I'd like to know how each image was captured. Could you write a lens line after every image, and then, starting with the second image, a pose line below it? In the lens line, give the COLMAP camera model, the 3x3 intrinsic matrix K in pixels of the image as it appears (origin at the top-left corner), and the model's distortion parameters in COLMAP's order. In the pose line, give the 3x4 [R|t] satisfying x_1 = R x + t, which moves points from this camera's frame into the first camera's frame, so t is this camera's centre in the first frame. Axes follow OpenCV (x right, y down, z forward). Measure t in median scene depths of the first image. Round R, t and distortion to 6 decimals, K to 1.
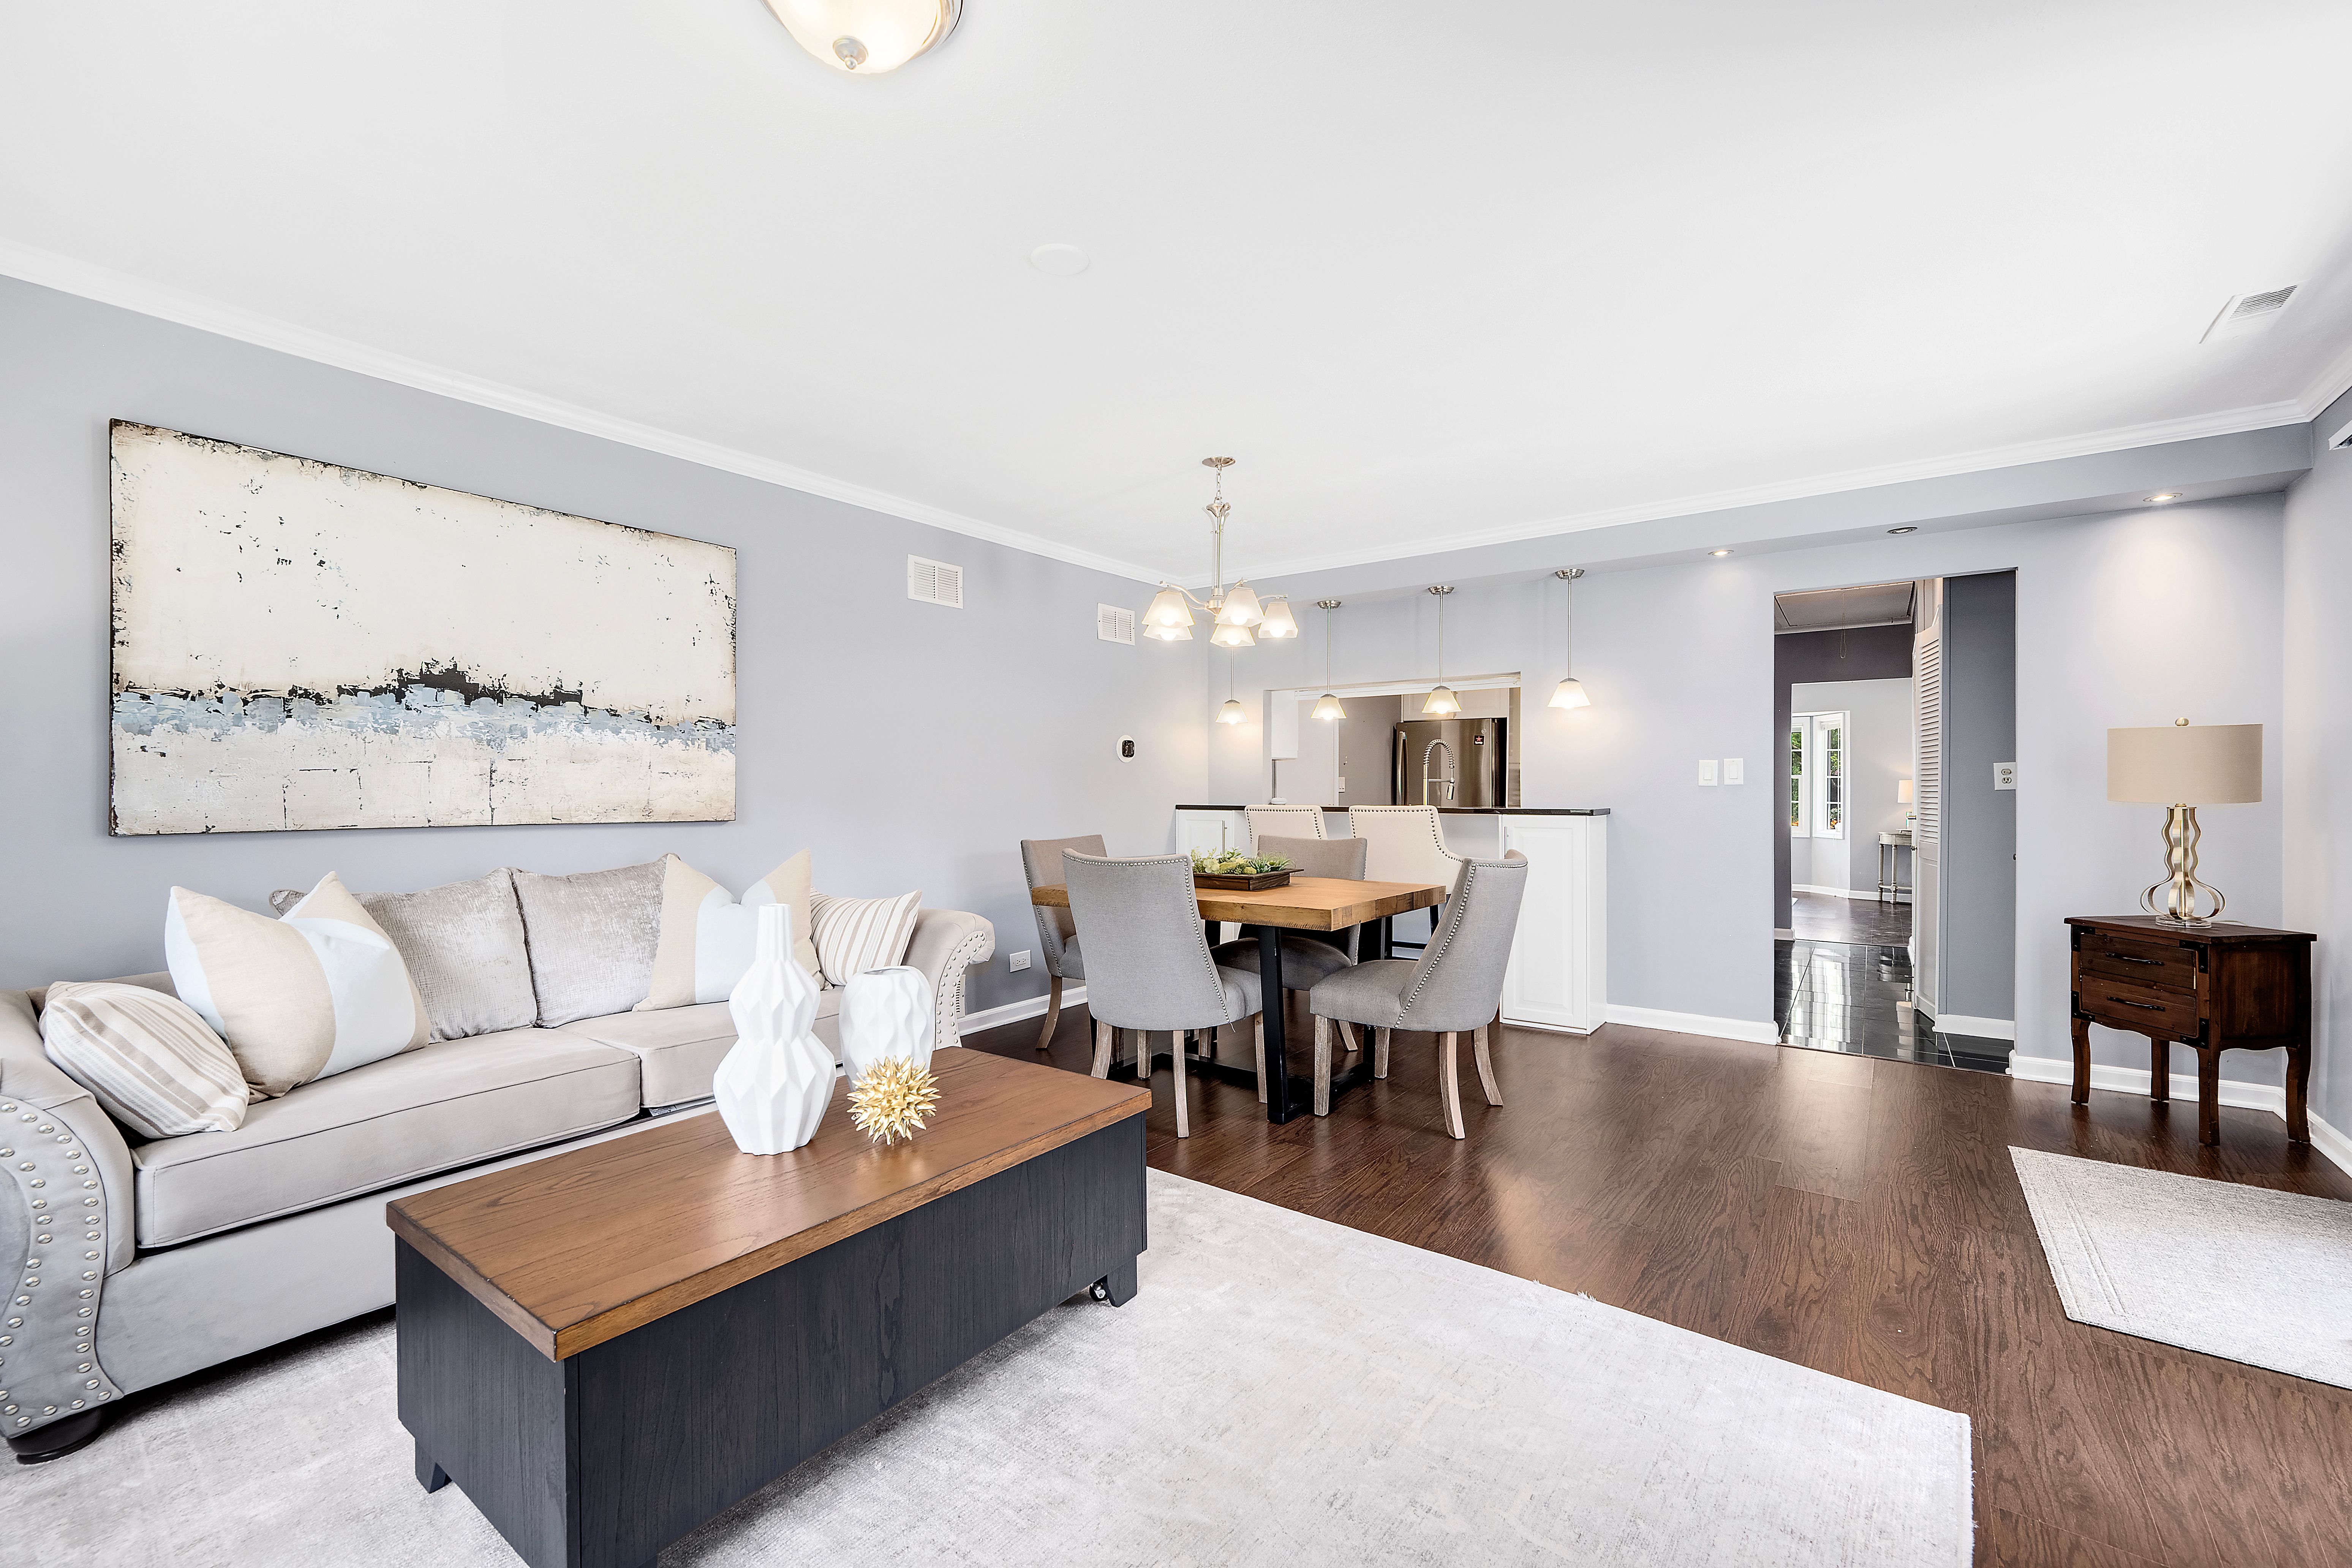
lens RADIAL K [[967.2, 0, 1205.2], [0, 967.2, 787.4], [0, 0, 1]] dist [0.000827, -0.000249]
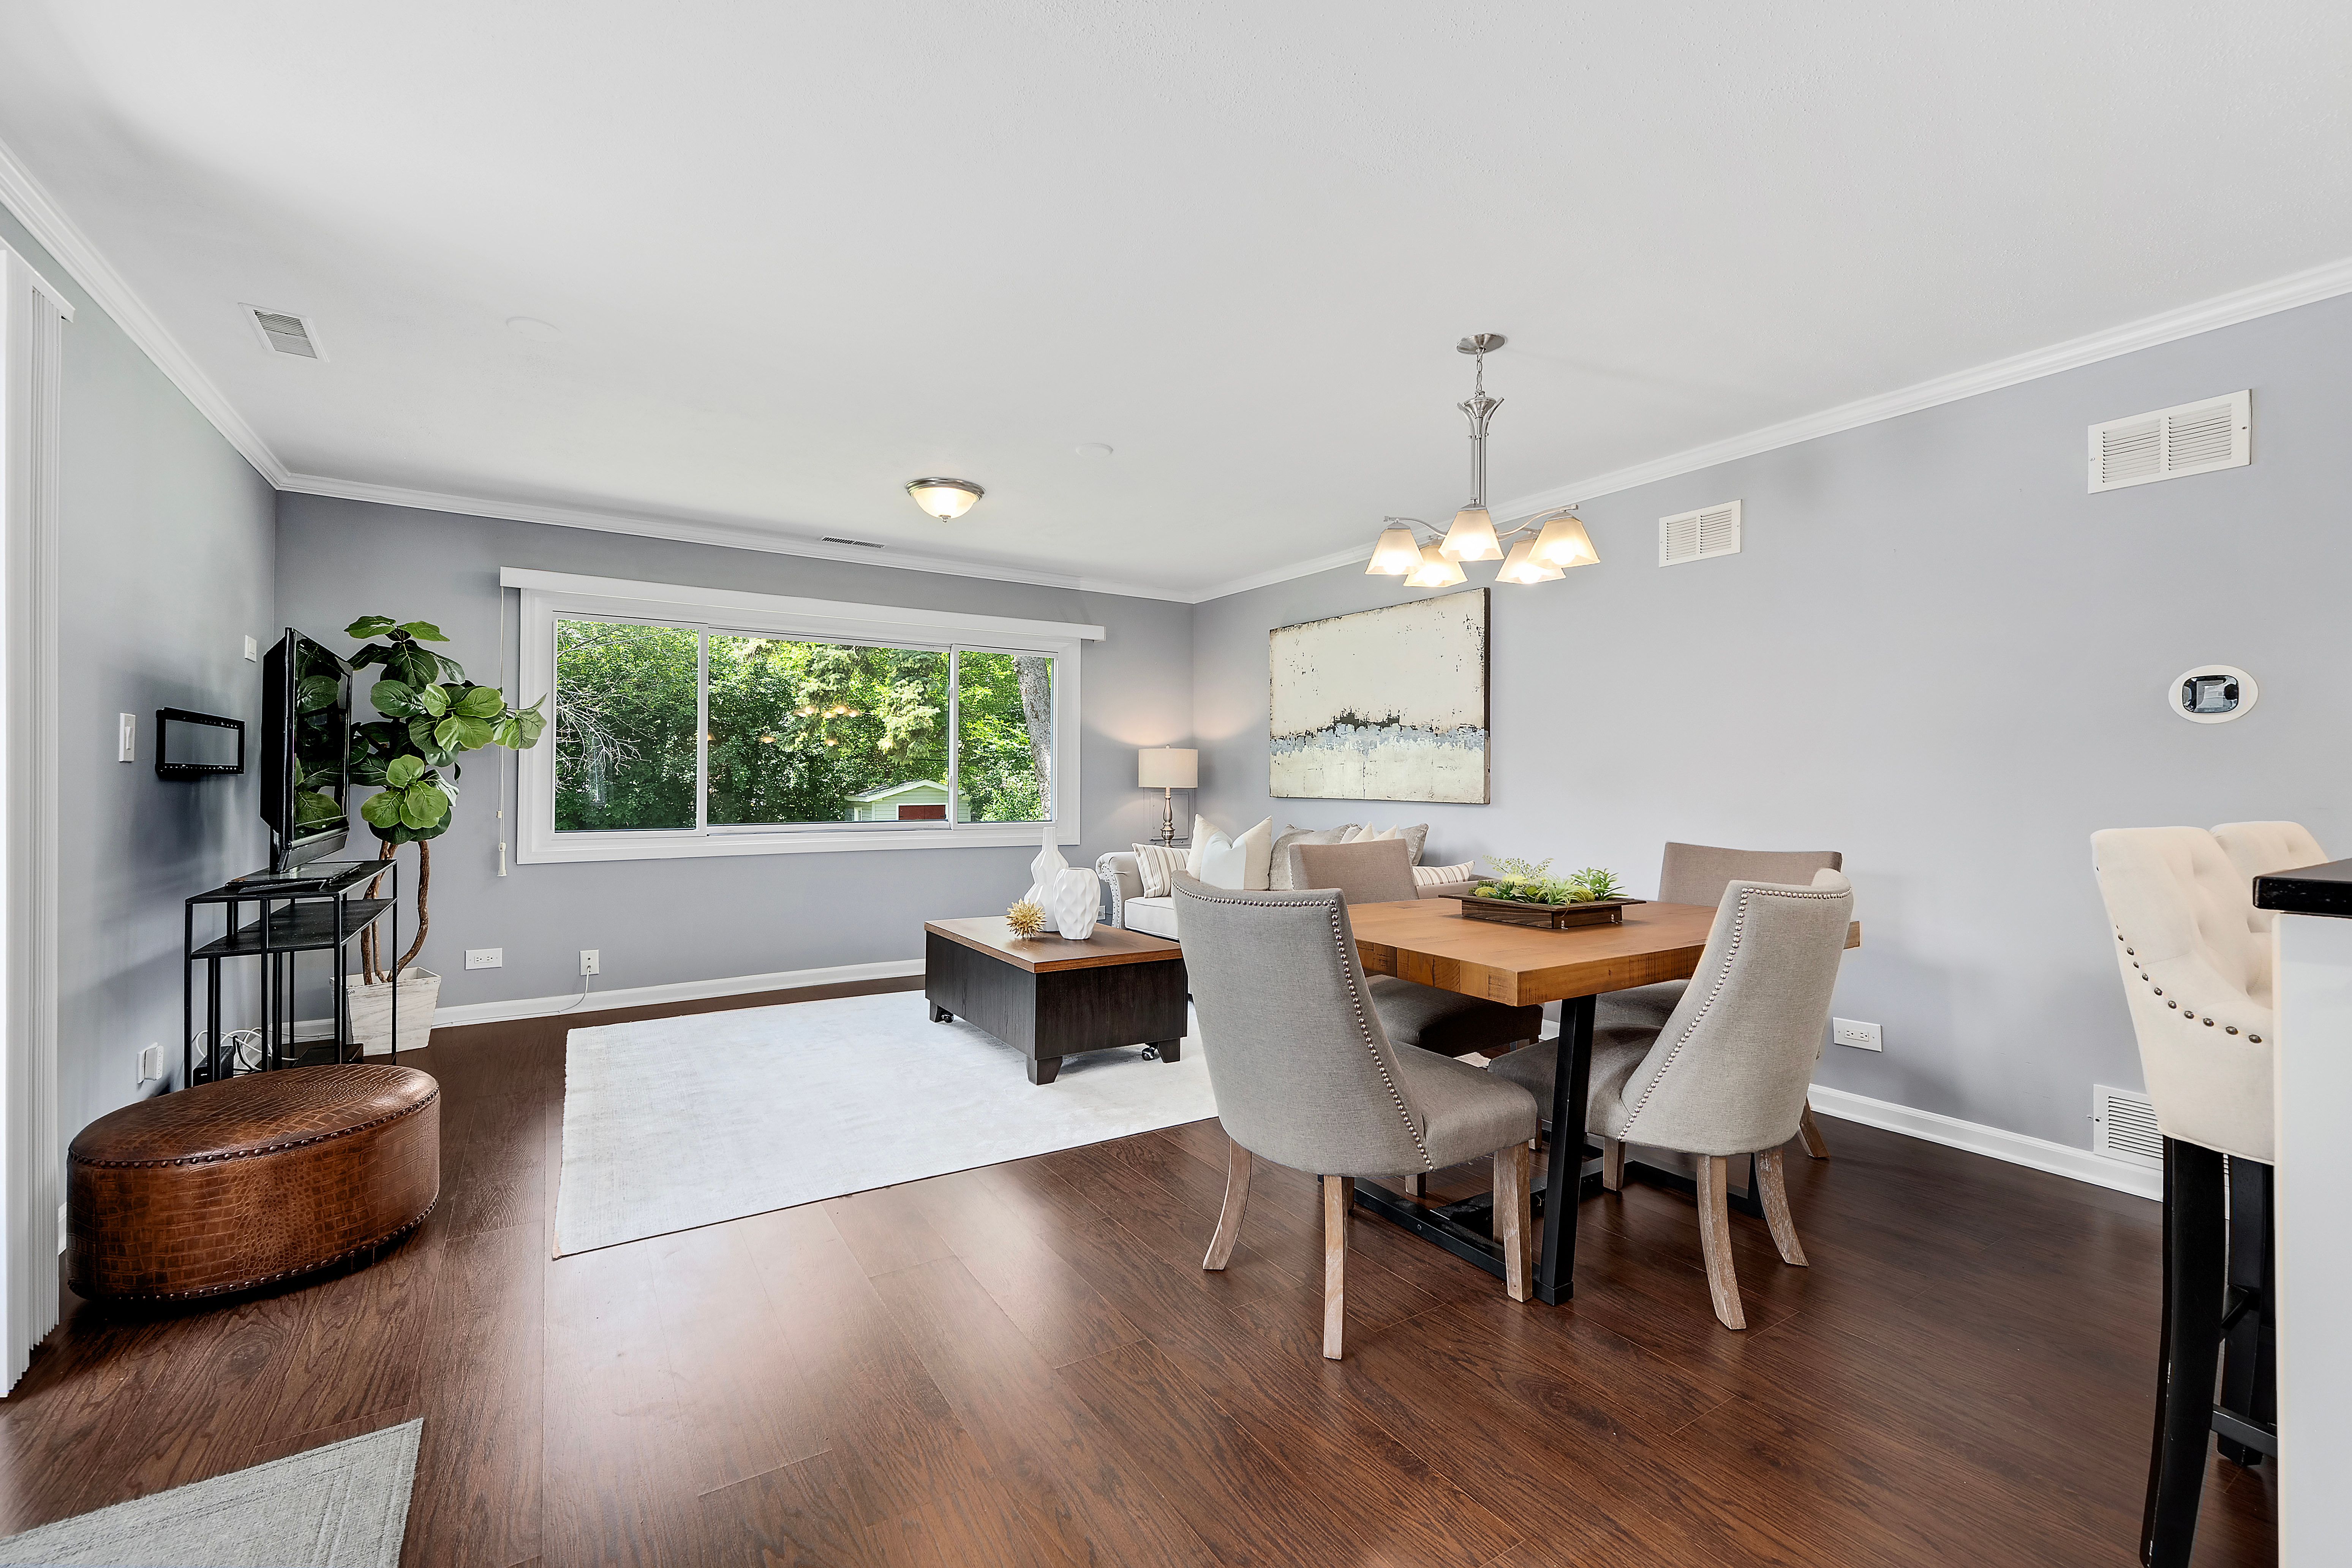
lens RADIAL K [[991.6, 0, 1176.0], [0, 991.6, 784.0], [0, 0, 1]] dist [-0.000285, -0.000121]
pose [[-0.371619, 0.003616, -0.928378, 0.961203], [-0.001613, 0.999988, 0.004541, 0.003868], [0.928384, 0.003185, -0.371609, 1.239806]]
